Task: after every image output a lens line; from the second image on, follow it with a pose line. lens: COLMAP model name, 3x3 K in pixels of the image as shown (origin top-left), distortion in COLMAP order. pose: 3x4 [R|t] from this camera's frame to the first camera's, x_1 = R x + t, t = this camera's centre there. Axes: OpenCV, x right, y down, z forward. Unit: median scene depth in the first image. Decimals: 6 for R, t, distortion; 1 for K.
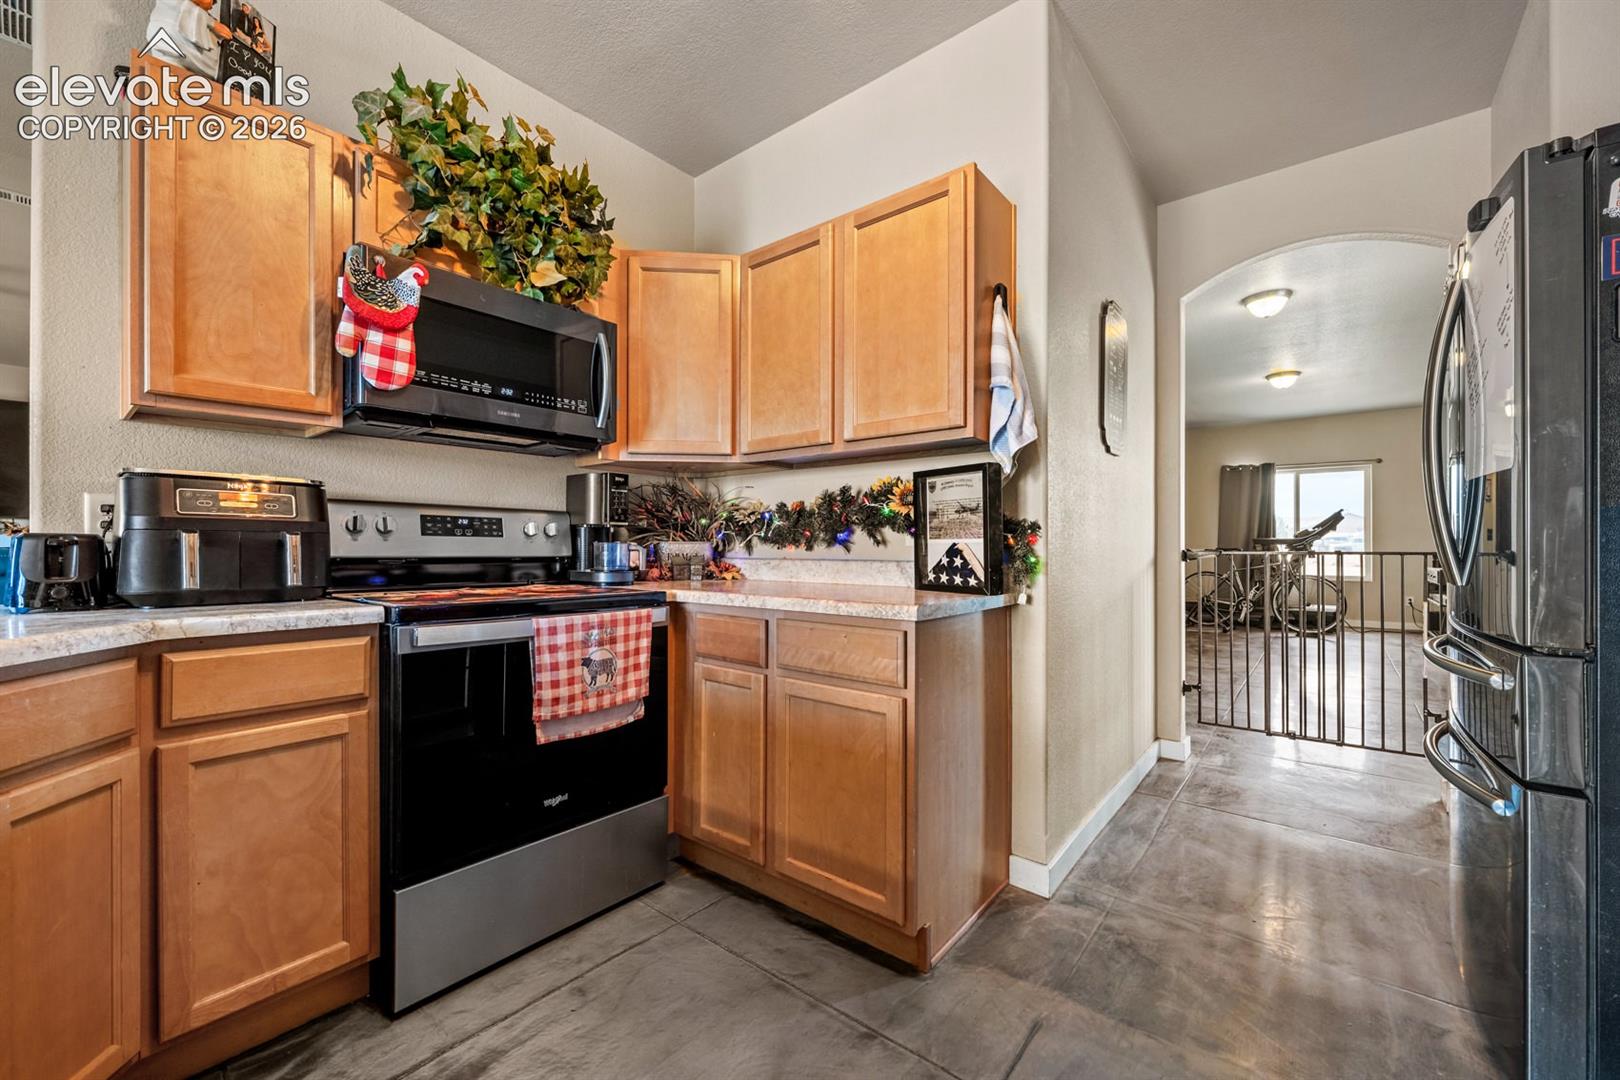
lens RADIAL K [[644.9, 0, 798.9], [0, 644.9, 544.6], [0, 0, 1]] dist [0.000825, -0.000326]
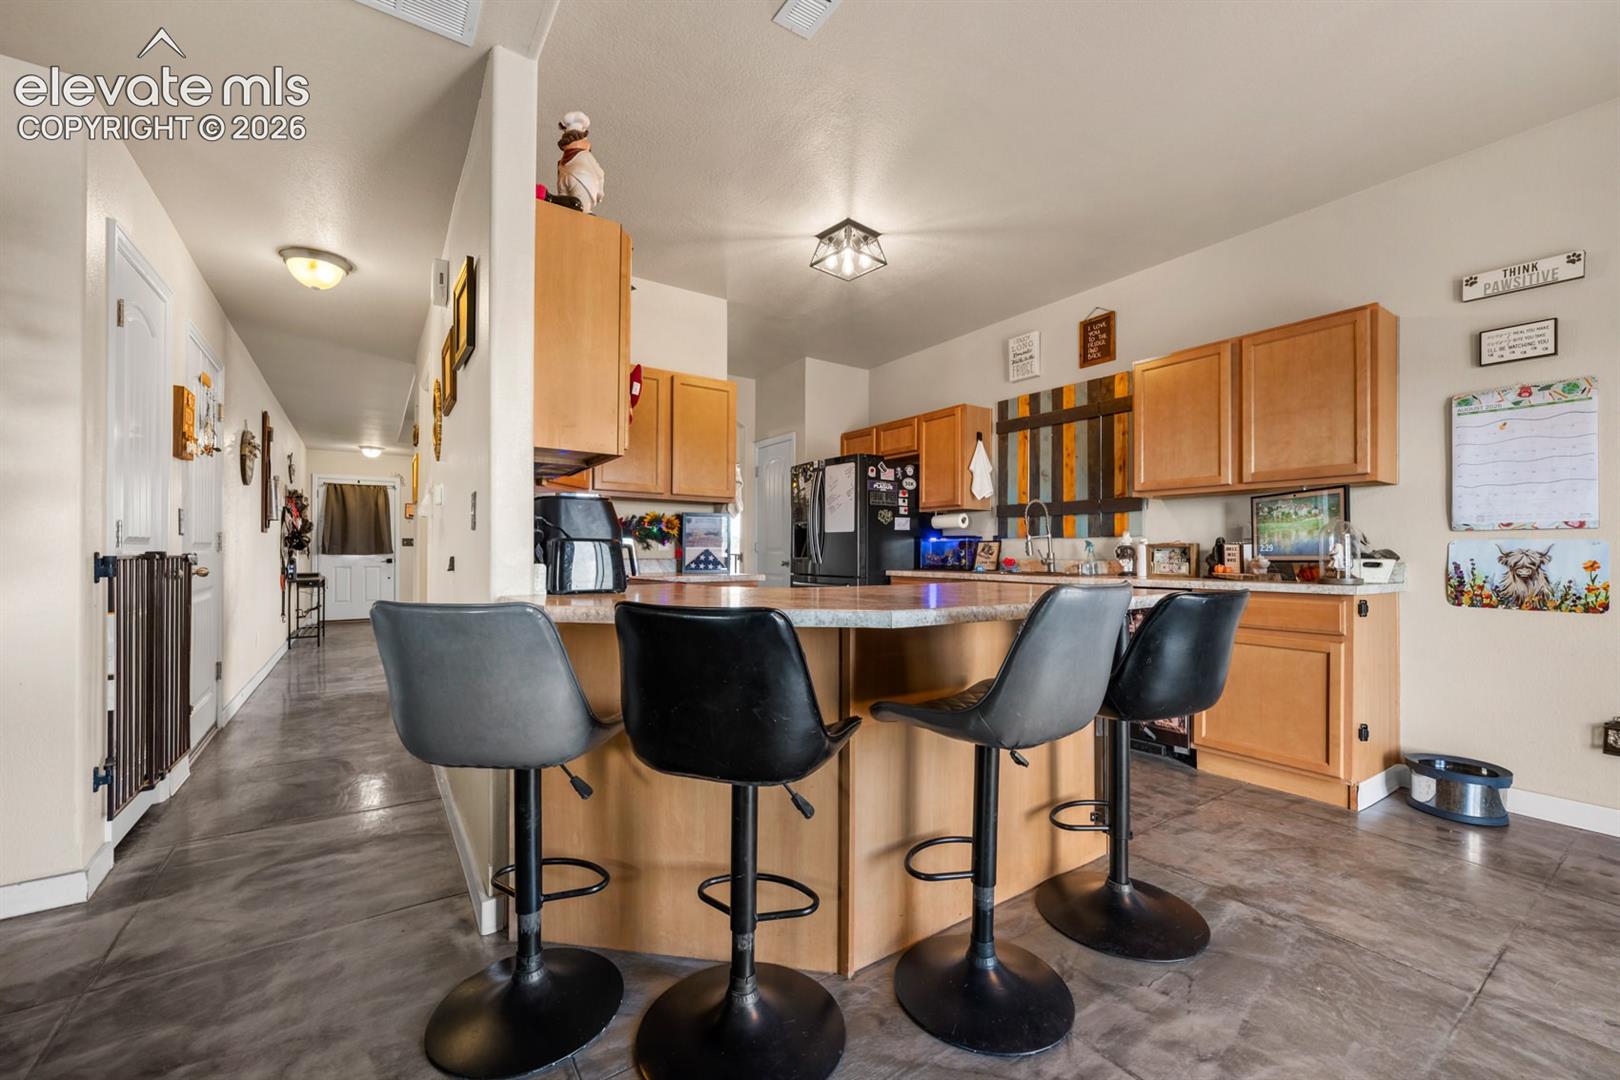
lens RADIAL K [[644.9, 0, 811.2], [0, 644.9, 548.5], [0, 0, 1]] dist [0.000825, -0.000326]
pose [[0.275390, 0.007888, 0.961300, -1.545760], [-0.006600, 0.999958, -0.006314, 0.005912], [-0.961310, -0.004606, 0.275431, 0.094715]]
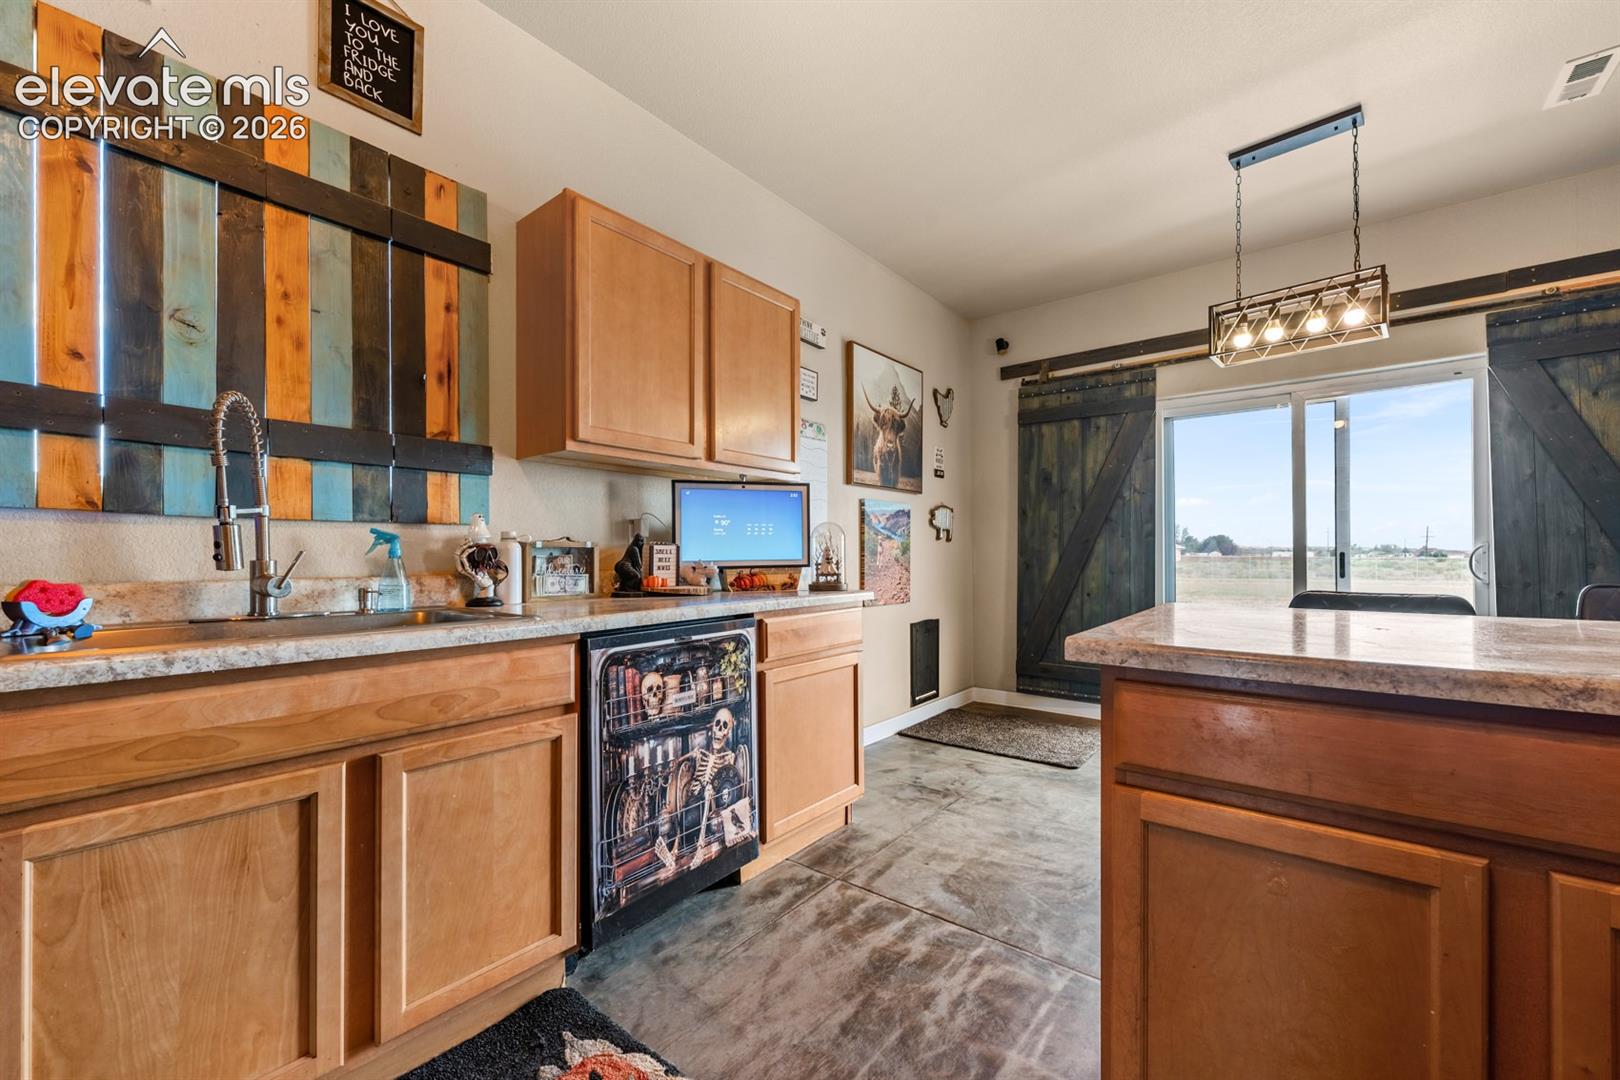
lens RADIAL K [[644.9, 0, 802.3], [0, 644.9, 553.6], [0, 0, 1]] dist [0.000825, -0.000326]
pose [[-0.999964, 0.005397, -0.006558, 0.014157], [0.005443, 0.999961, -0.006918, 0.002358], [0.006520, -0.006954, -0.999955, 0.625280]]
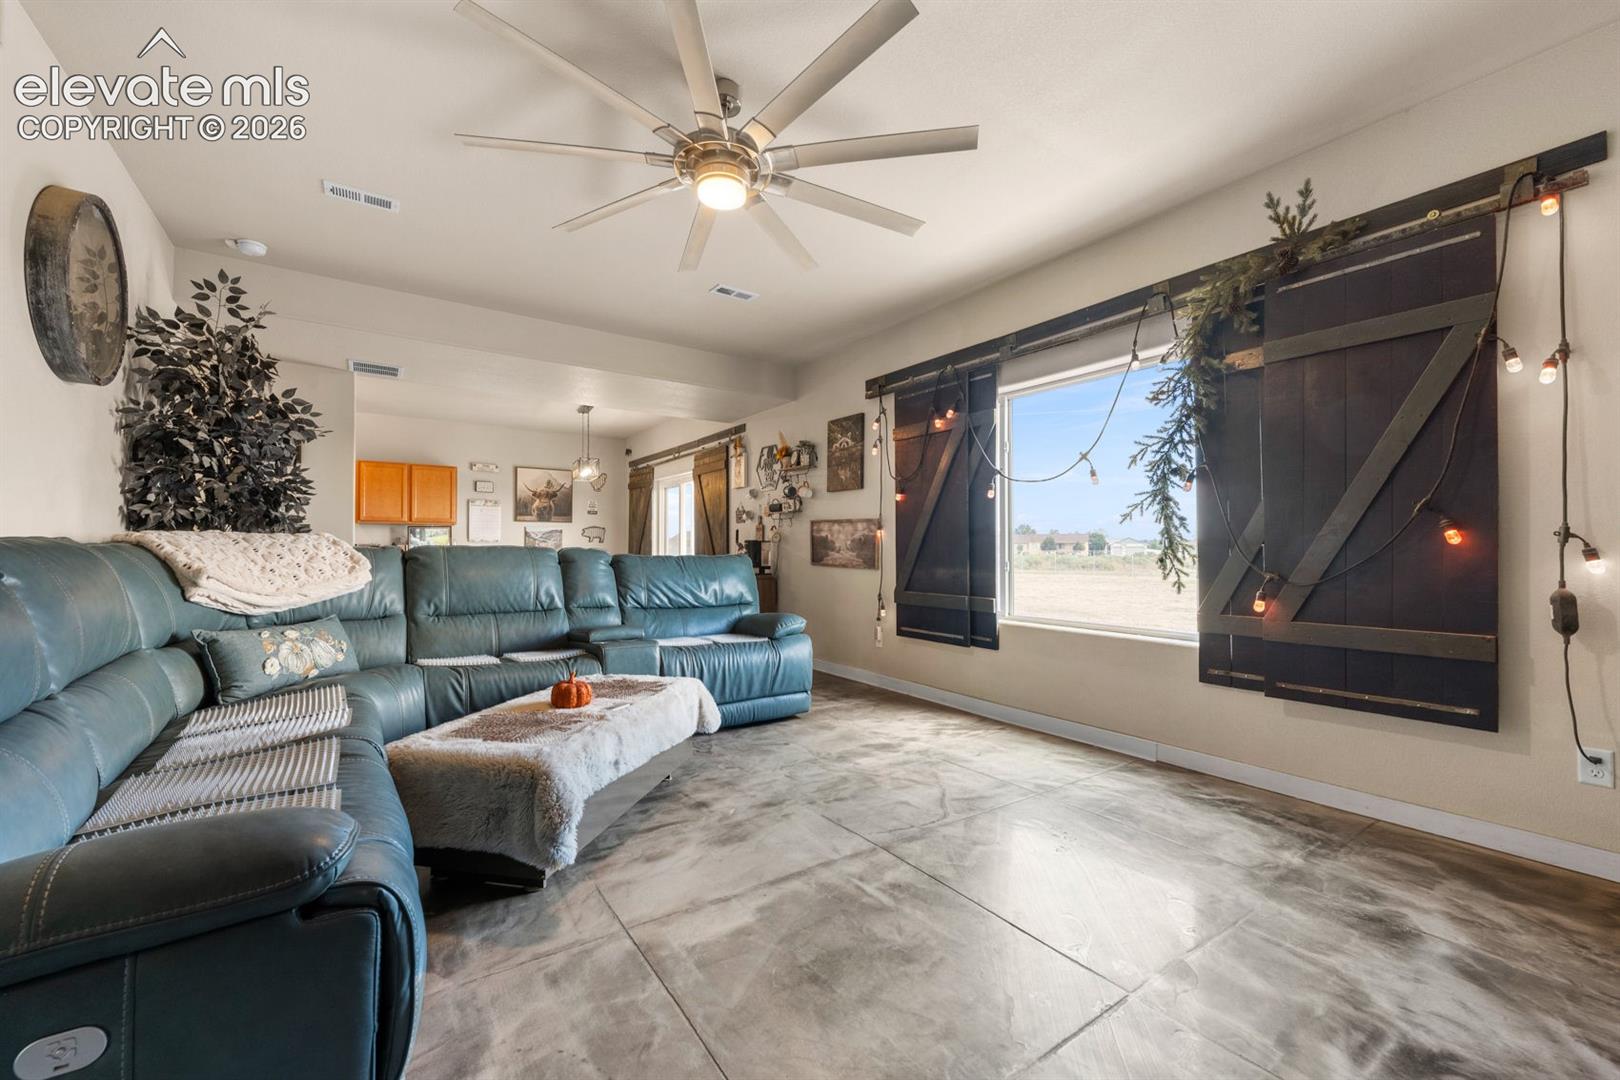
lens RADIAL K [[644.9, 0, 802.6], [0, 644.9, 542.7], [0, 0, 1]] dist [0.000825, -0.000326]
pose [[-0.959612, 0.005972, 0.281262, -3.152223], [0.001225, 0.999854, -0.017051, 0.033562], [-0.281323, -0.016018, -0.959480, 2.572615]]
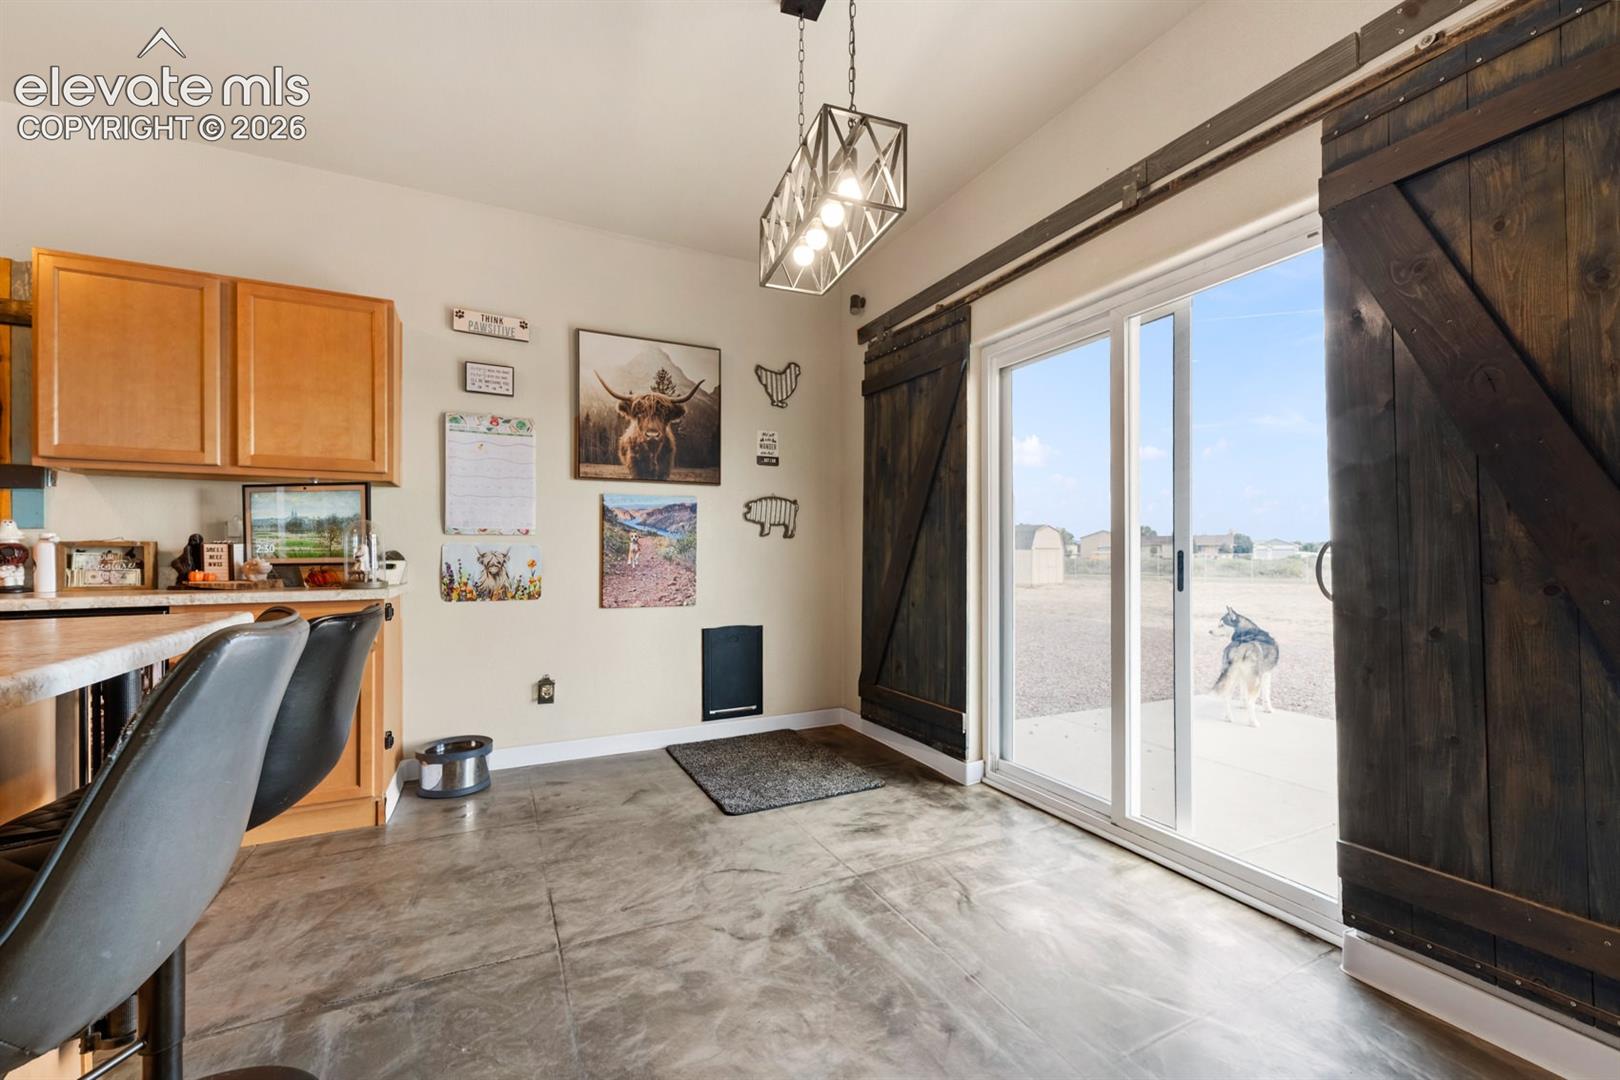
lens RADIAL K [[644.9, 0, 802.0], [0, 644.9, 552.7], [0, 0, 1]] dist [0.000825, -0.000326]
pose [[-0.910439, 0.003435, 0.413628, -1.257061], [0.001085, 0.999982, -0.005916, 0.004210], [-0.413641, -0.004938, -0.910427, 0.189046]]
